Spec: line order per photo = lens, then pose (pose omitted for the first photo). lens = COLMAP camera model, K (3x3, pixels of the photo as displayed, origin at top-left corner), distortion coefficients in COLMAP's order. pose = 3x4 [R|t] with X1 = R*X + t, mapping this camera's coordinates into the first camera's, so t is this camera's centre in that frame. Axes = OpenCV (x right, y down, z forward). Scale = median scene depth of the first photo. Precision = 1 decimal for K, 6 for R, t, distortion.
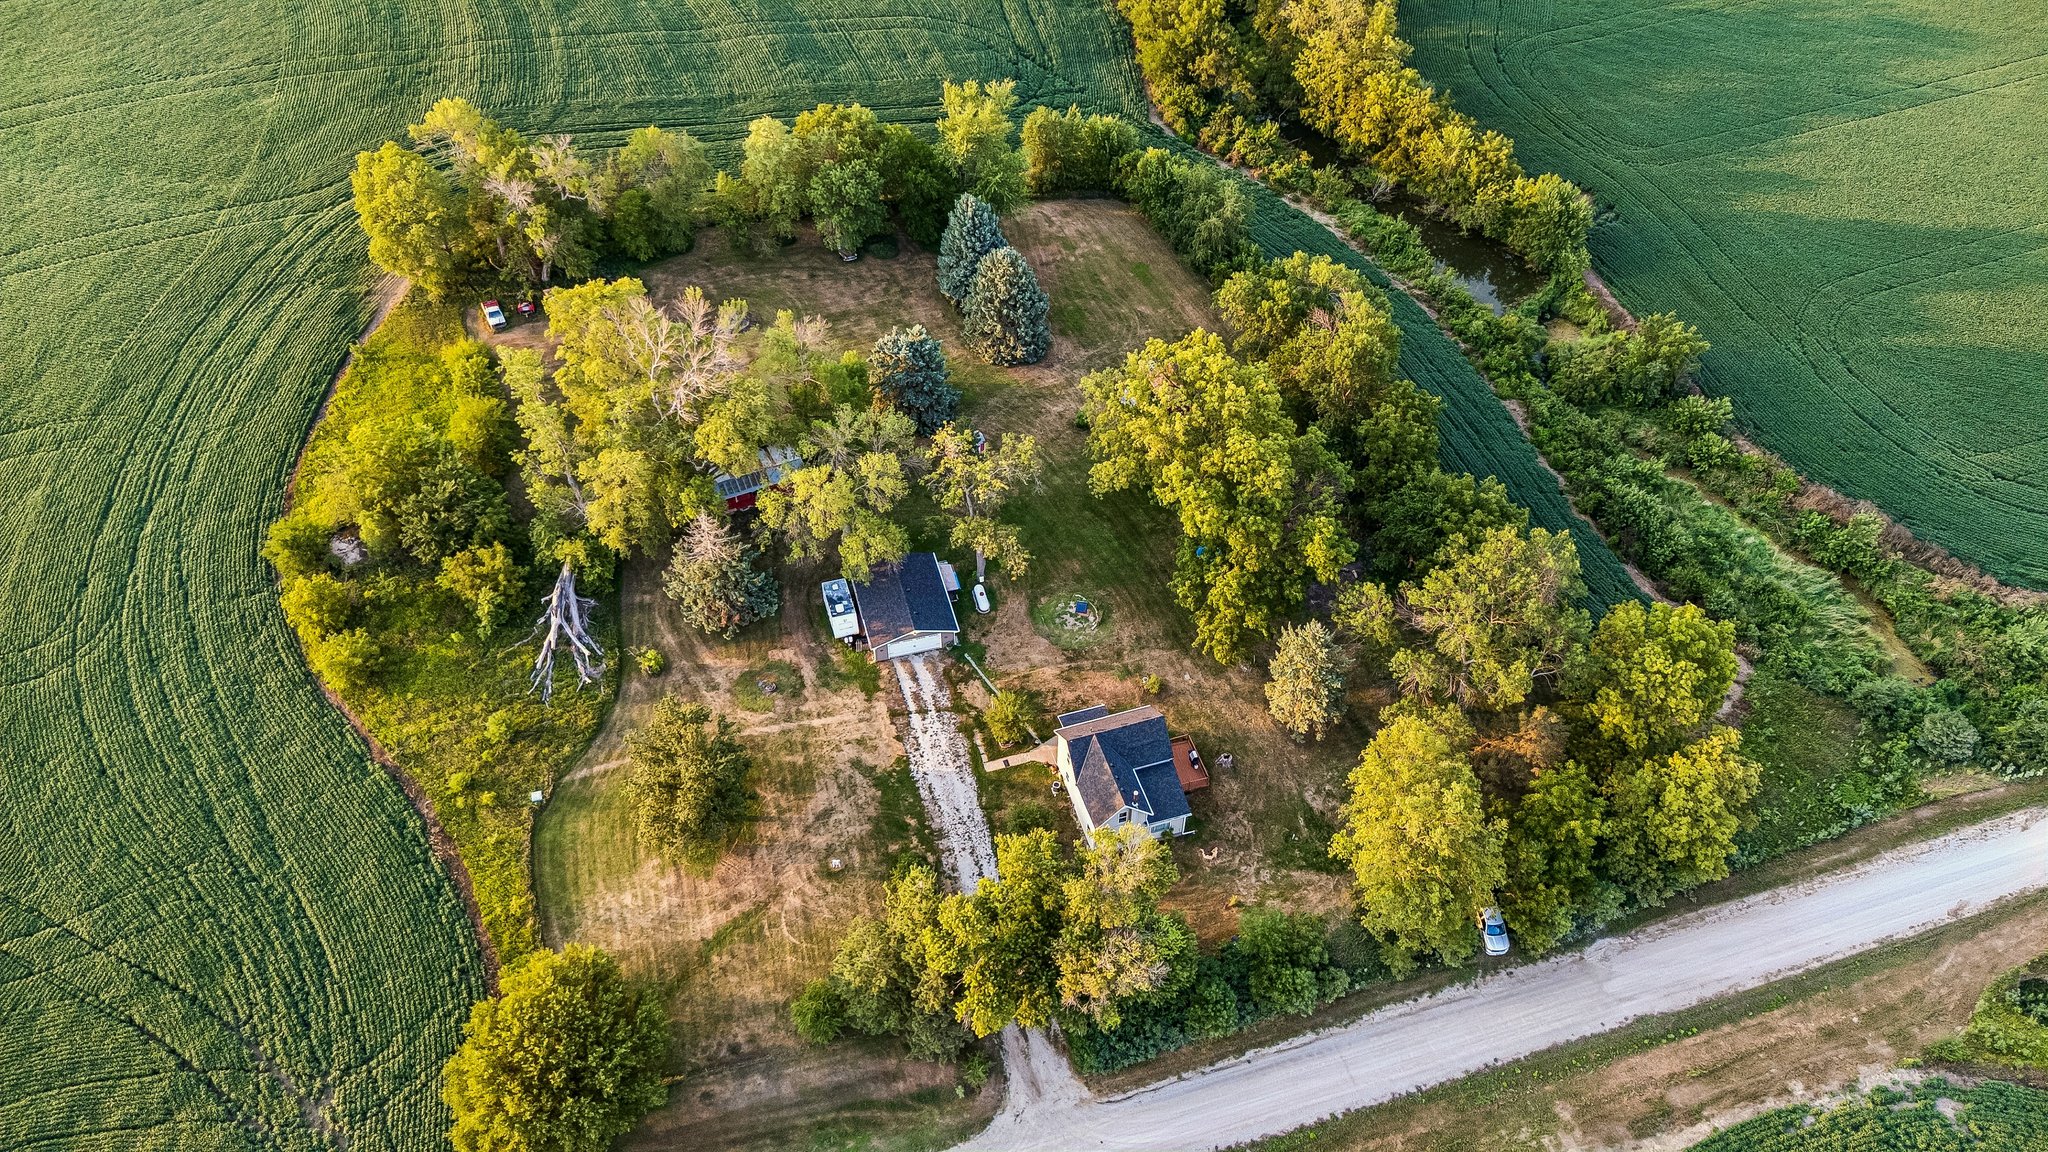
lens RADIAL K [[1494.3, 0, 1026.2], [0, 1494.3, 568.0], [0, 0, 1]] dist [0.038323, -0.010342]
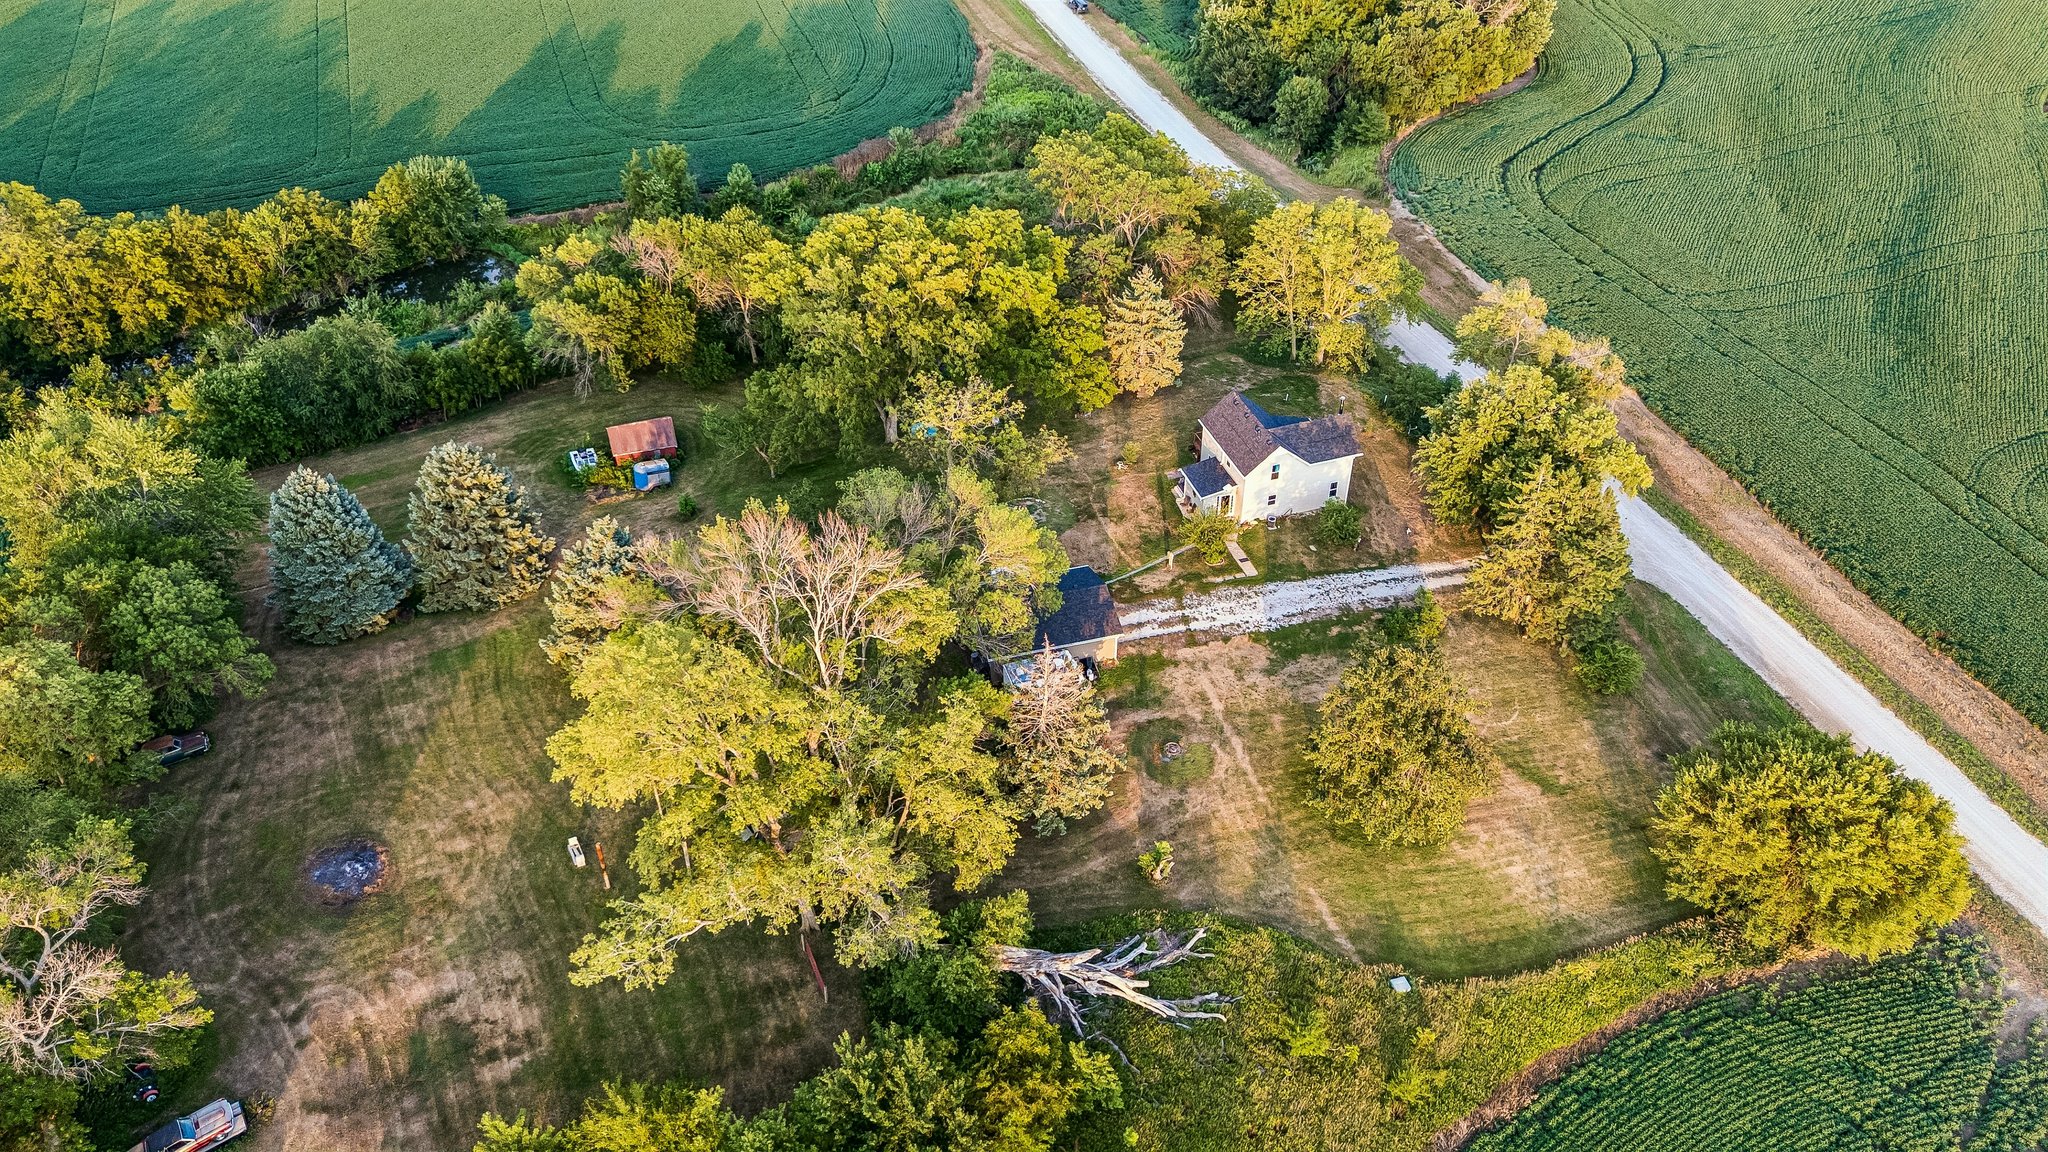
lens RADIAL K [[1513.8, 0, 1017.3], [0, 1513.8, 577.8], [0, 0, 1]] dist [0.072598, -0.077767]
pose [[-0.004098, -0.635519, 0.772074, -0.682170], [0.750177, 0.508570, 0.422601, -0.330030], [-0.661225, 0.580924, 0.474667, 0.635604]]
